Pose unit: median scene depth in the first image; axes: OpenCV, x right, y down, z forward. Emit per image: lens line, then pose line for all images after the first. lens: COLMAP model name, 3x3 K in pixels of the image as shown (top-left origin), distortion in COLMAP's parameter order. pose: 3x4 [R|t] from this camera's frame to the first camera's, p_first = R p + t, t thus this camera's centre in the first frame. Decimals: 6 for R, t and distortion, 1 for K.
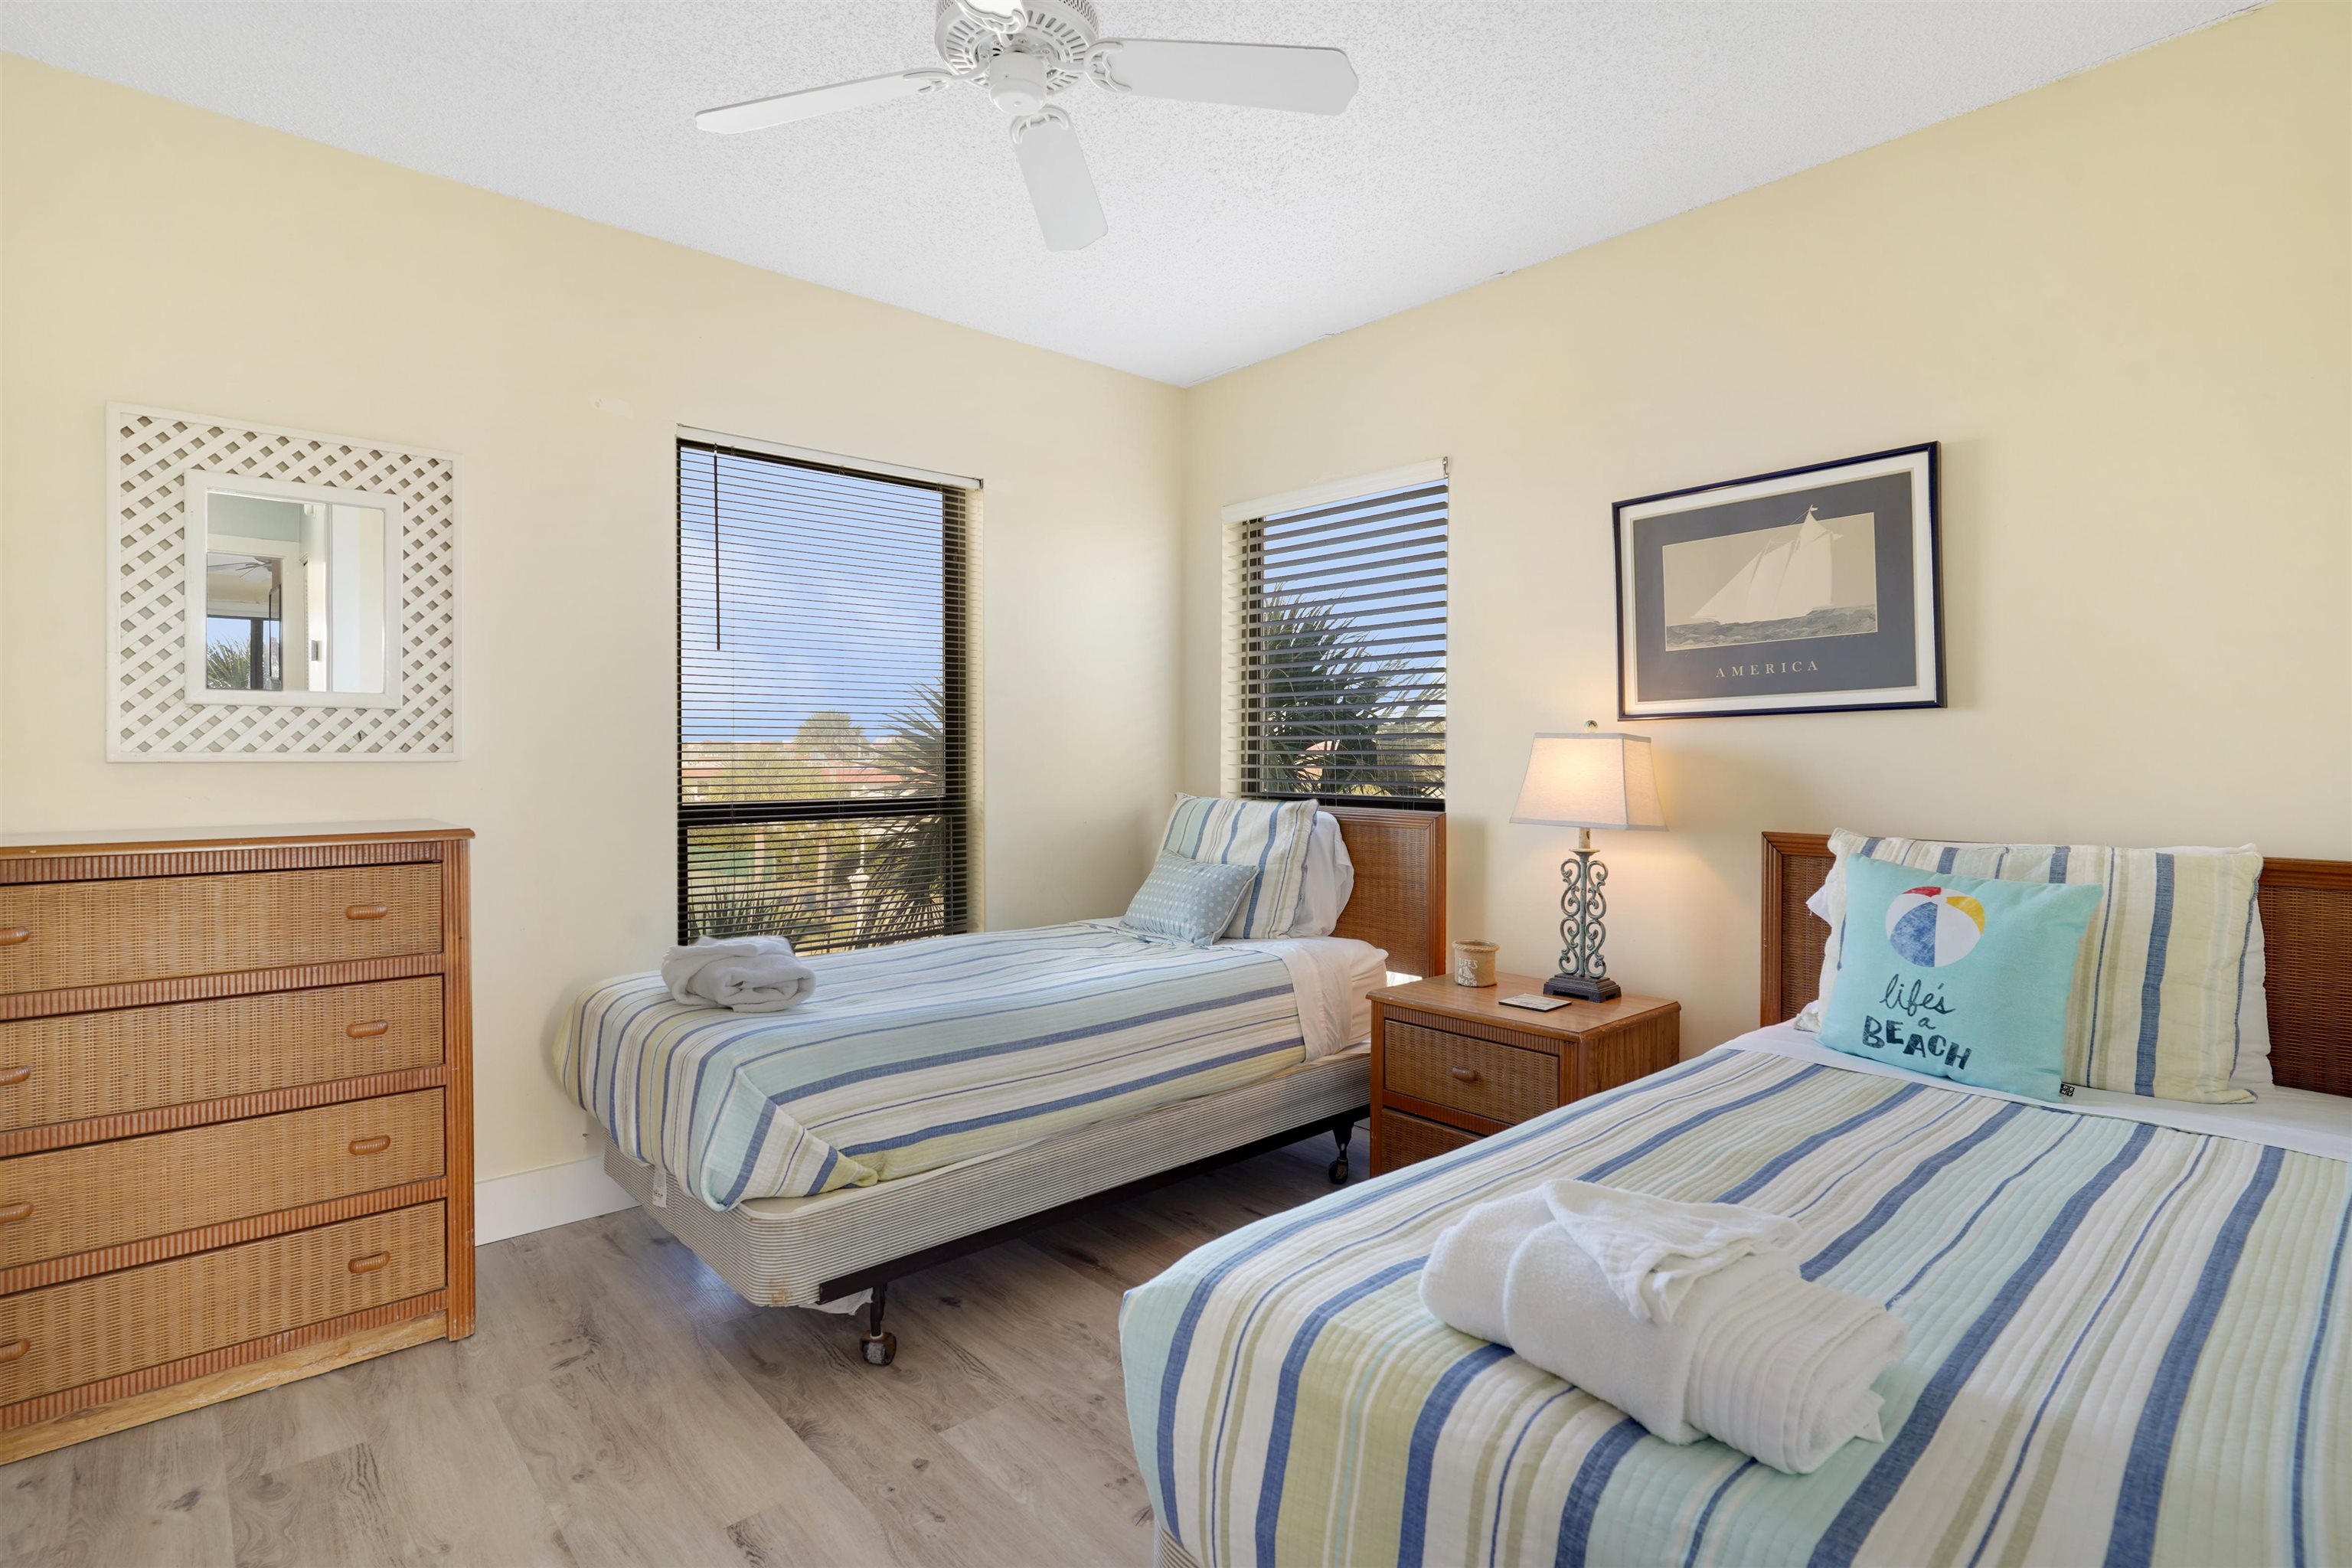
lens RADIAL K [[1148.6, 0, 1175.6], [0, 1148.6, 764.9], [0, 0, 1]] dist [-0.007775, 0.006216]
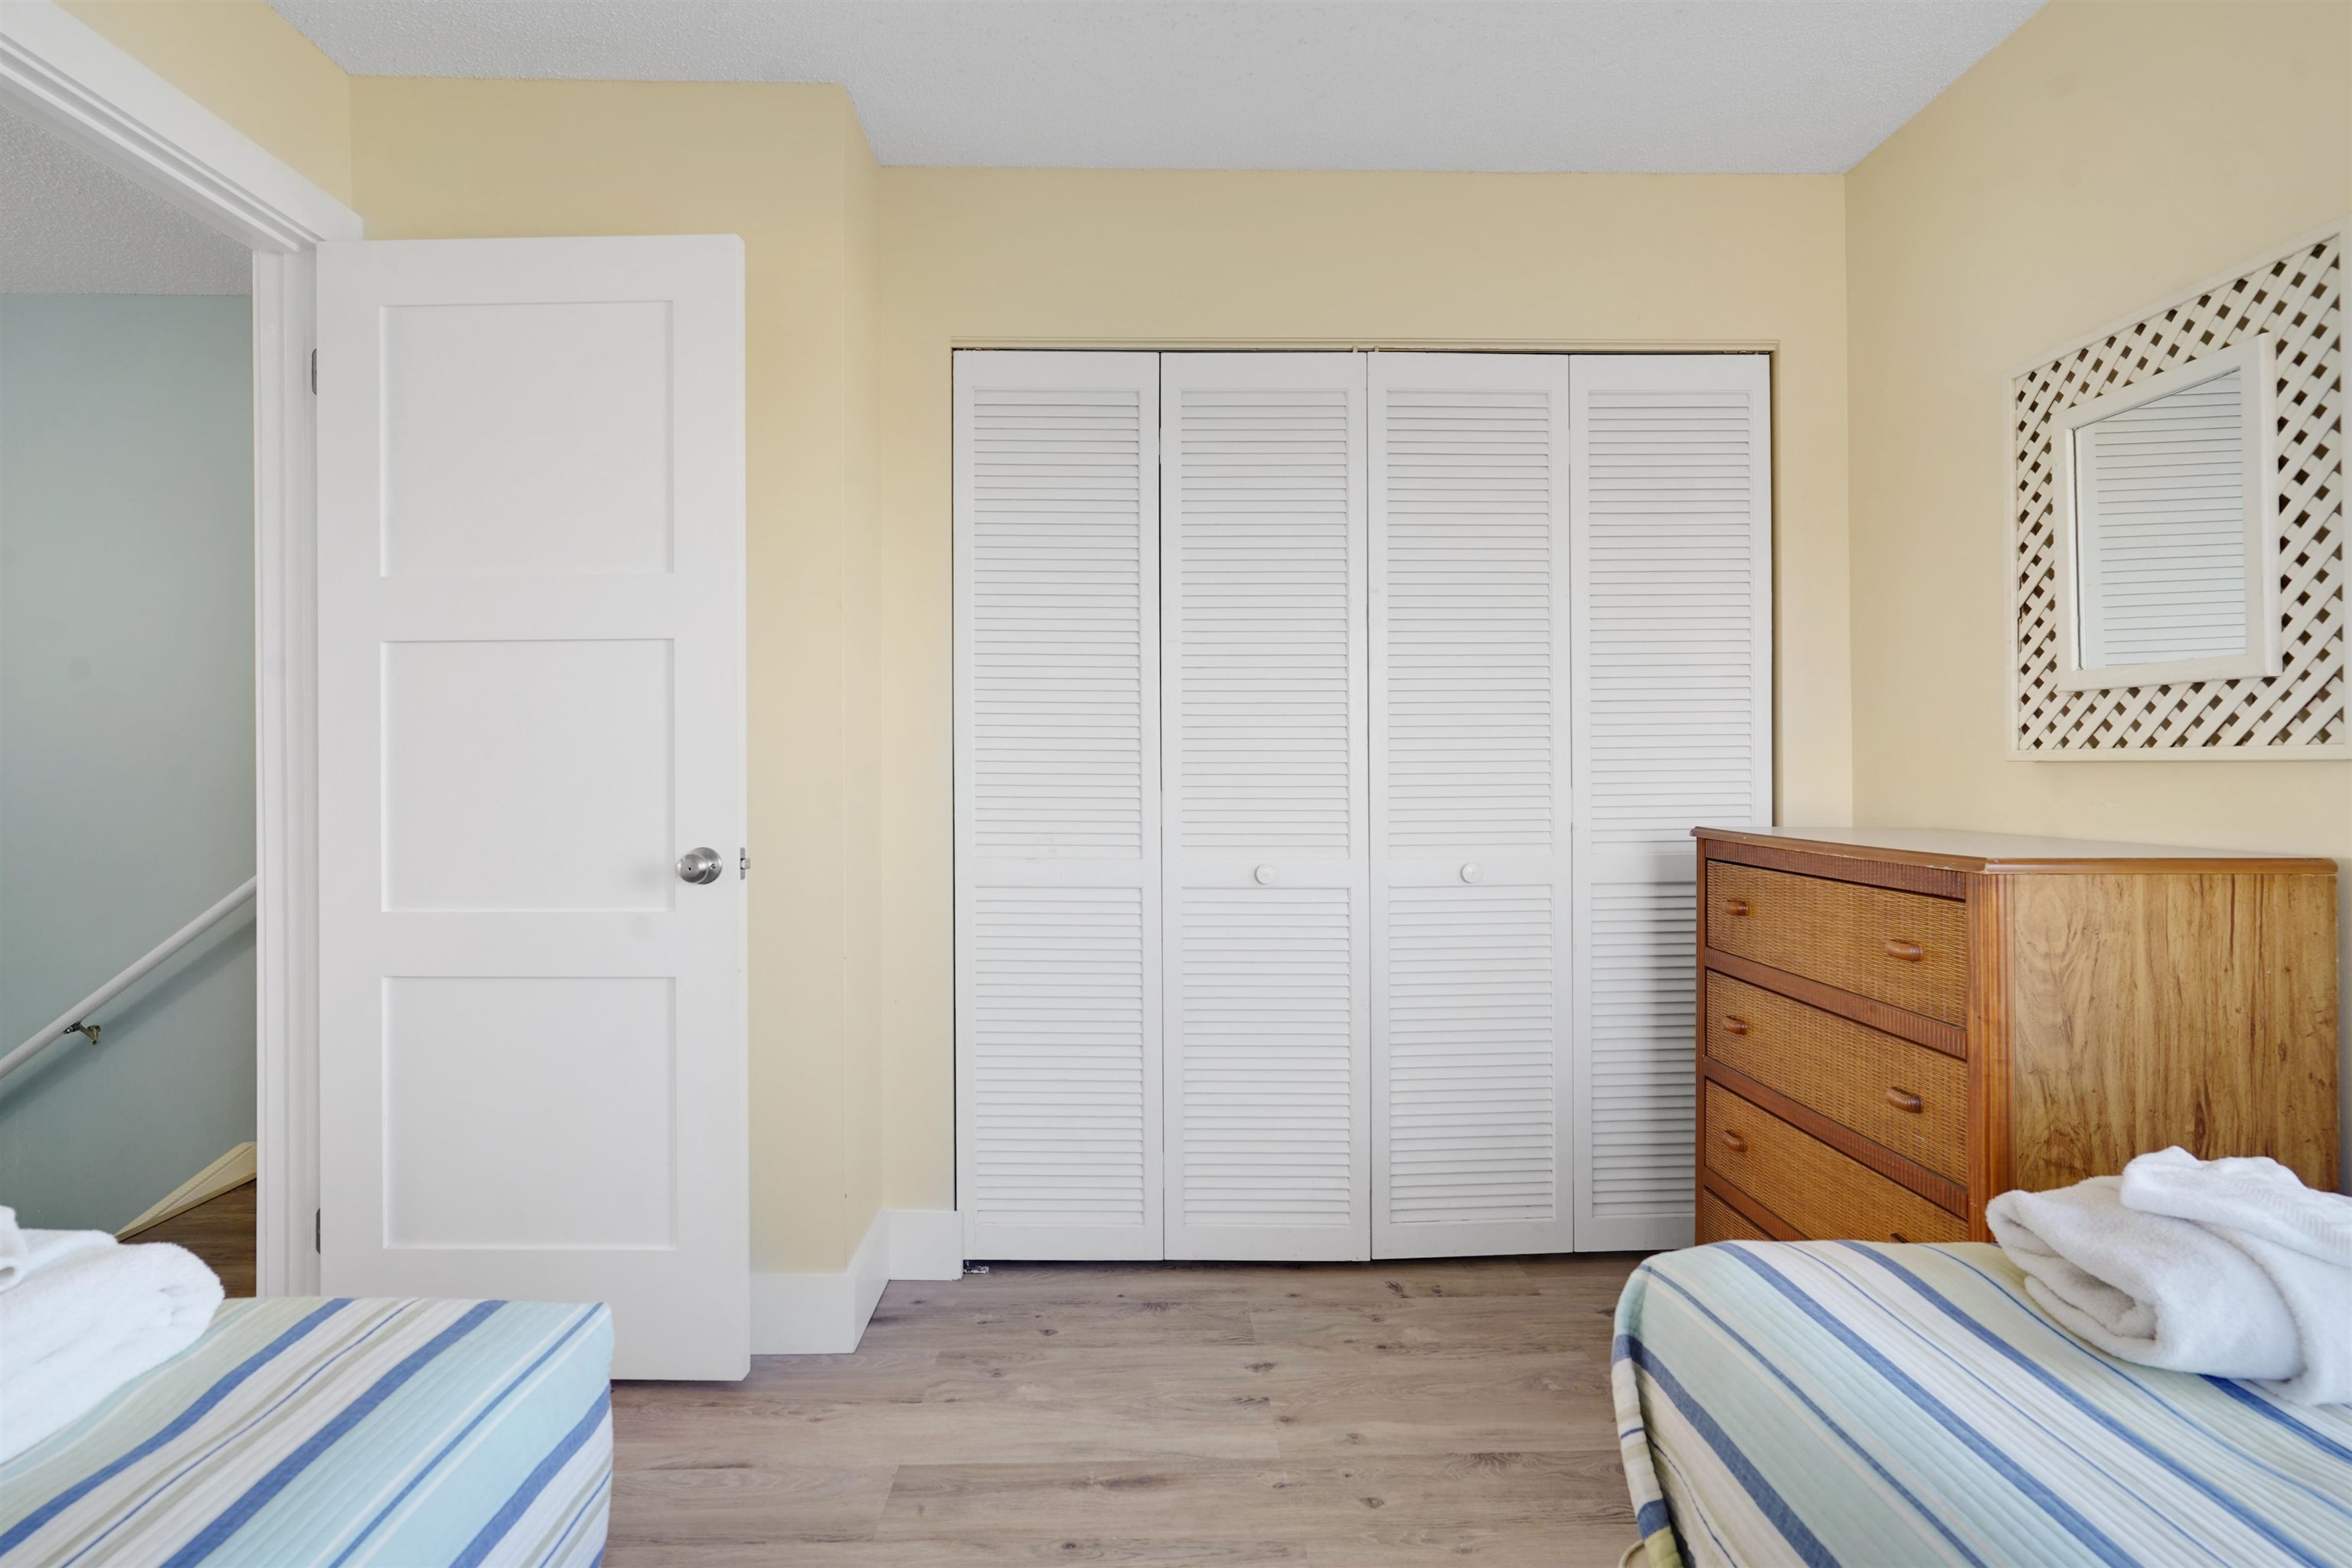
lens RADIAL K [[1148.6, 0, 1165.2], [0, 1148.6, 767.9], [0, 0, 1]] dist [-0.007775, 0.006216]
pose [[-0.646383, 0.011440, -0.762927, 0.192357], [0.013054, 0.999907, 0.003933, -0.008360], [0.762902, -0.007417, -0.646472, 0.947665]]
